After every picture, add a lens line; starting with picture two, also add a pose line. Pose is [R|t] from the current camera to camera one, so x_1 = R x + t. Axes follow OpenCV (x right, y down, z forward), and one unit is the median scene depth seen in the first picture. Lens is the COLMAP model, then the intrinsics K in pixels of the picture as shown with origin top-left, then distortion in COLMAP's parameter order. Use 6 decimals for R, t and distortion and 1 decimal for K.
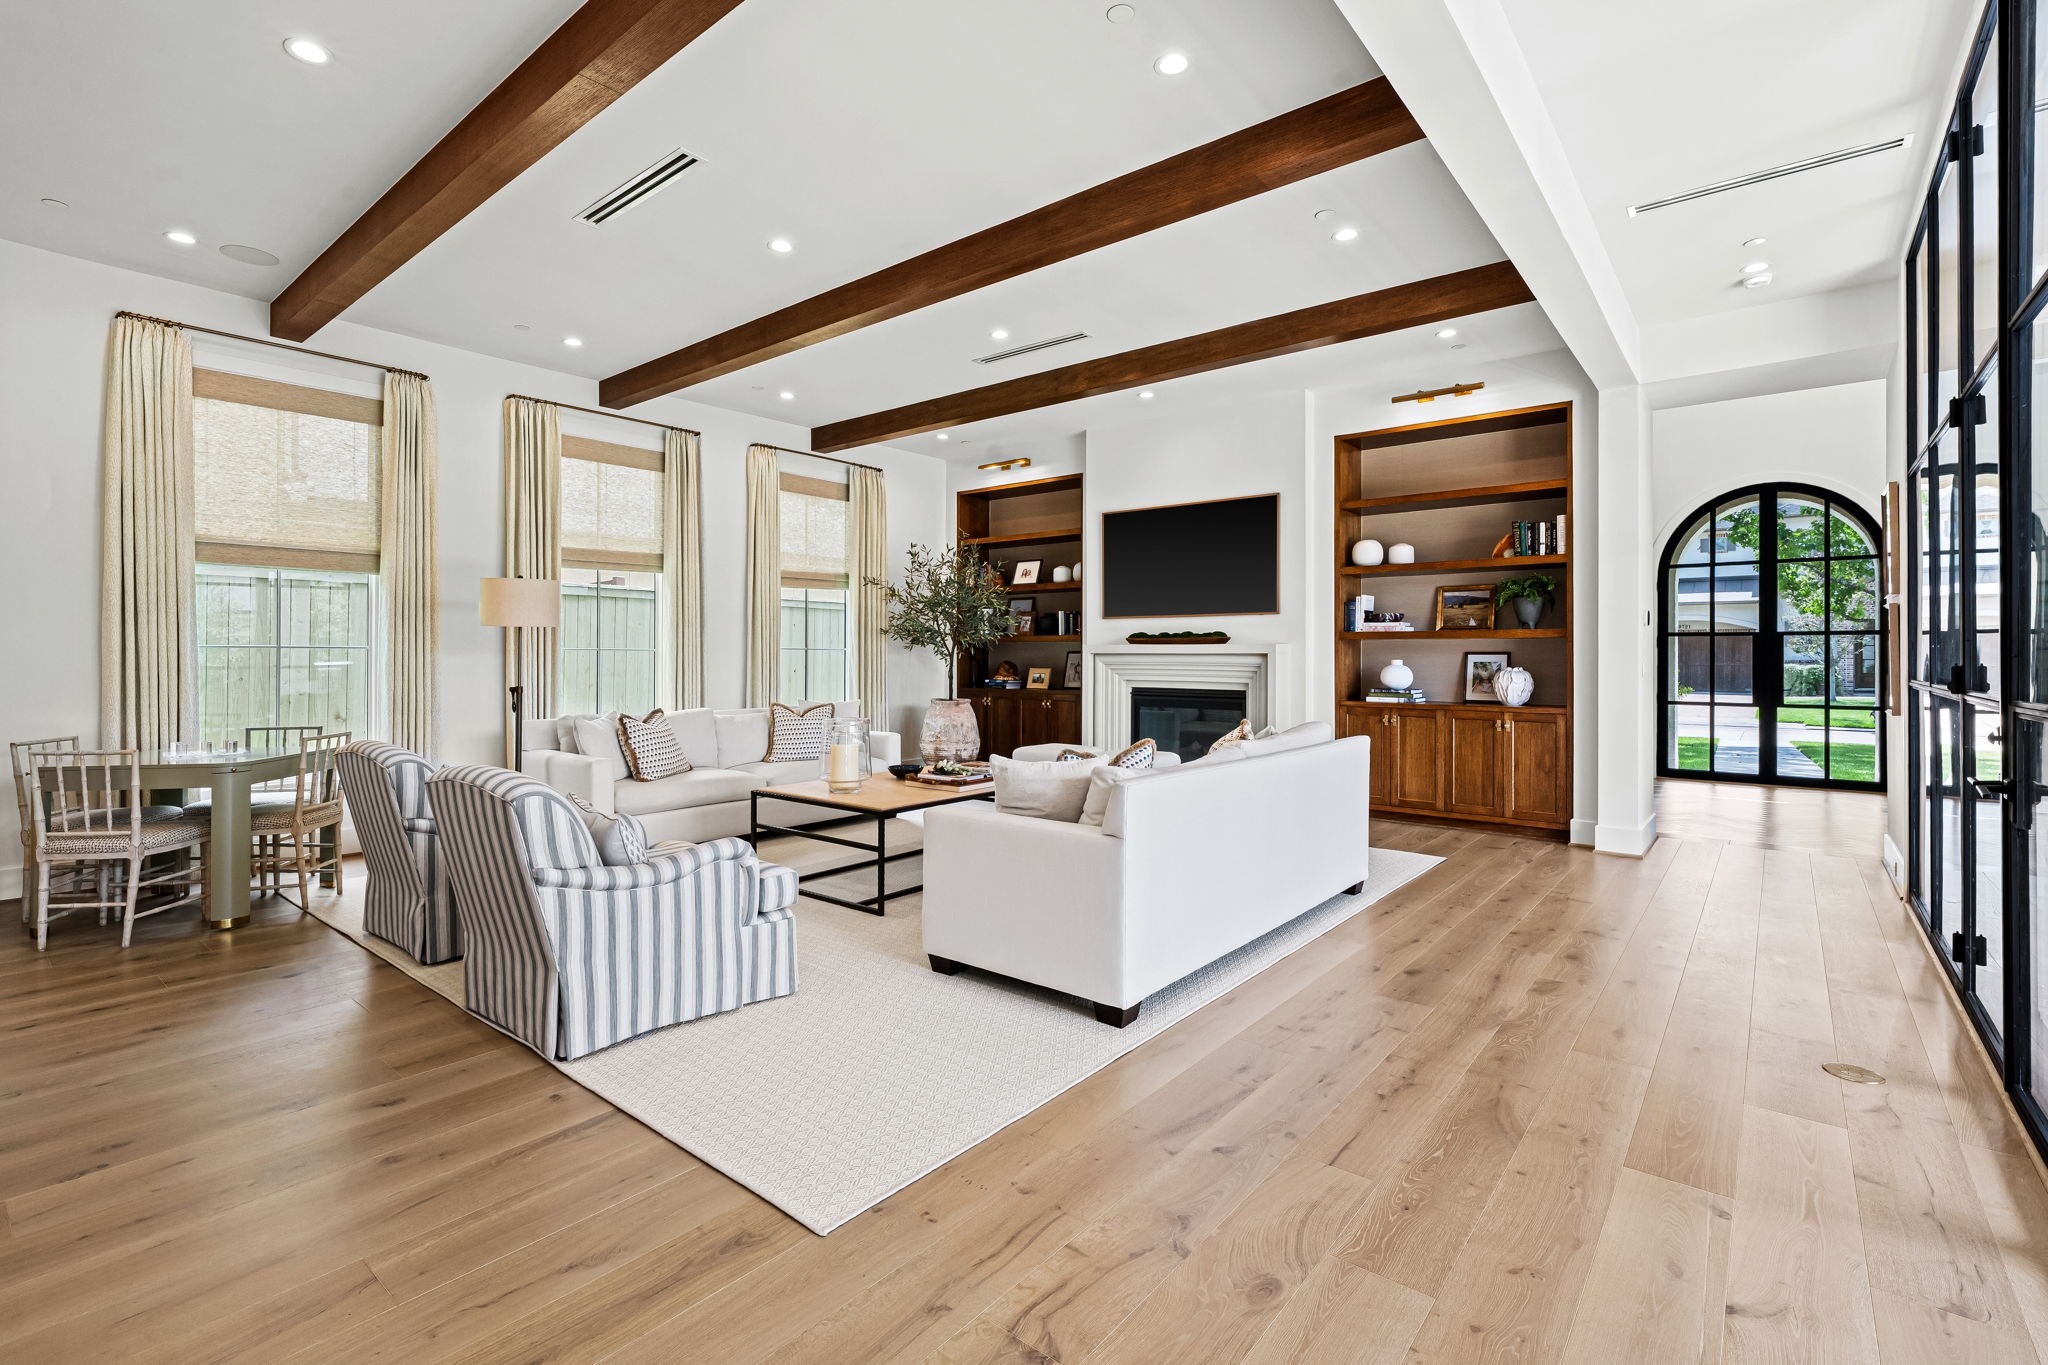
lens RADIAL K [[919.6, 0, 1017.2], [0, 919.6, 661.6], [0, 0, 1]] dist [-0.000496, 0.000016]
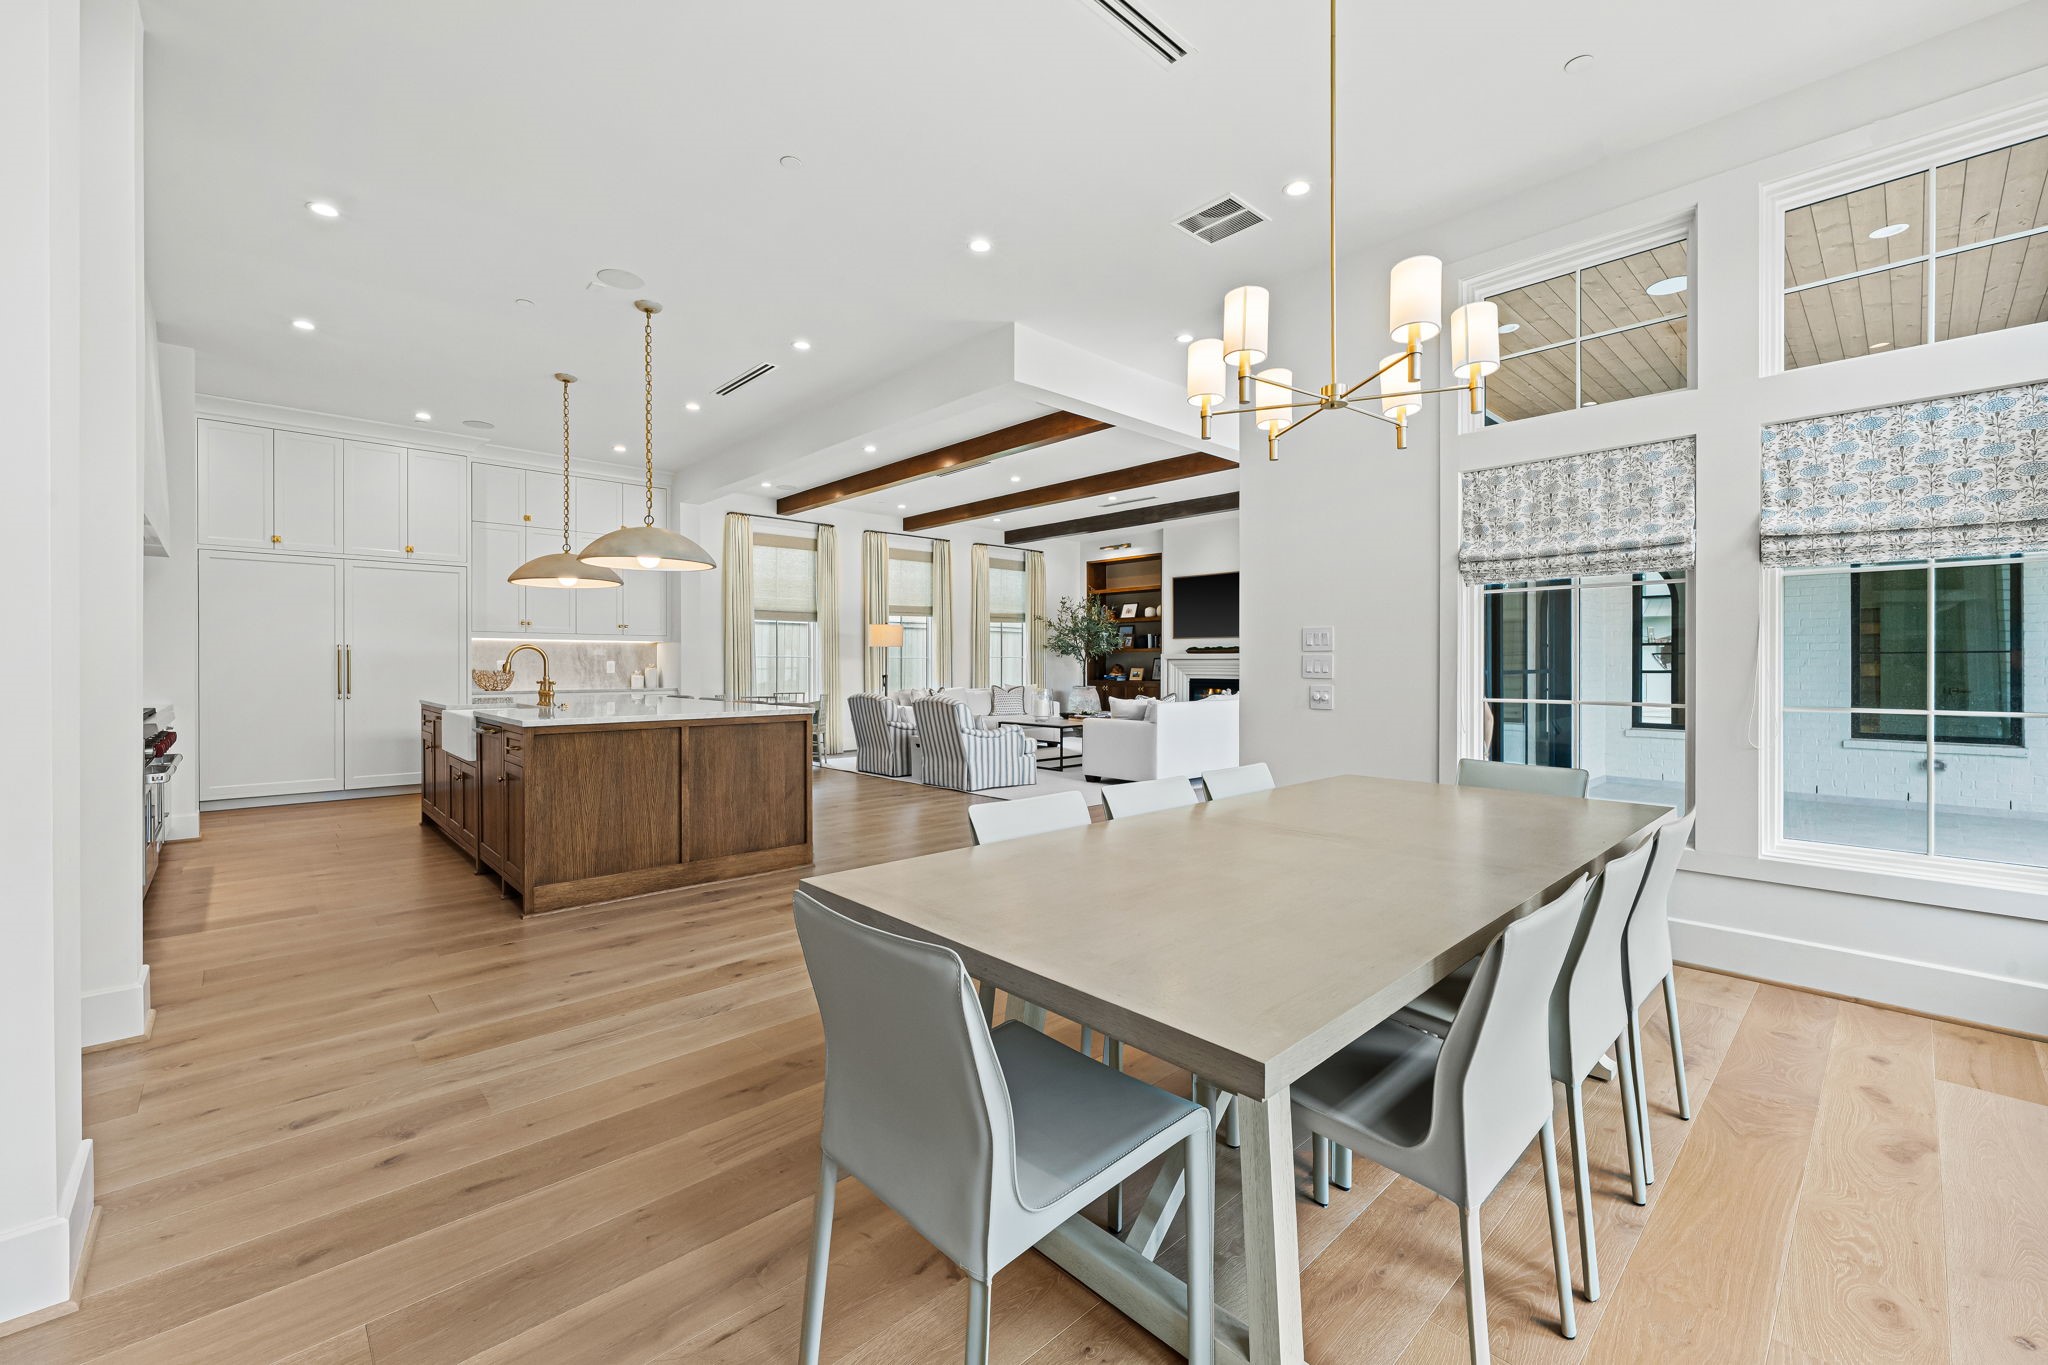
lens RADIAL K [[919.6, 0, 1017.2], [0, 919.6, 661.6], [0, 0, 1]] dist [-0.000496, 0.000016]
pose [[0.992263, -0.003237, -0.124109, 0.016648], [0.002081, 0.999953, -0.009442, 0.011277], [0.124134, 0.009110, 0.992224, -0.718491]]
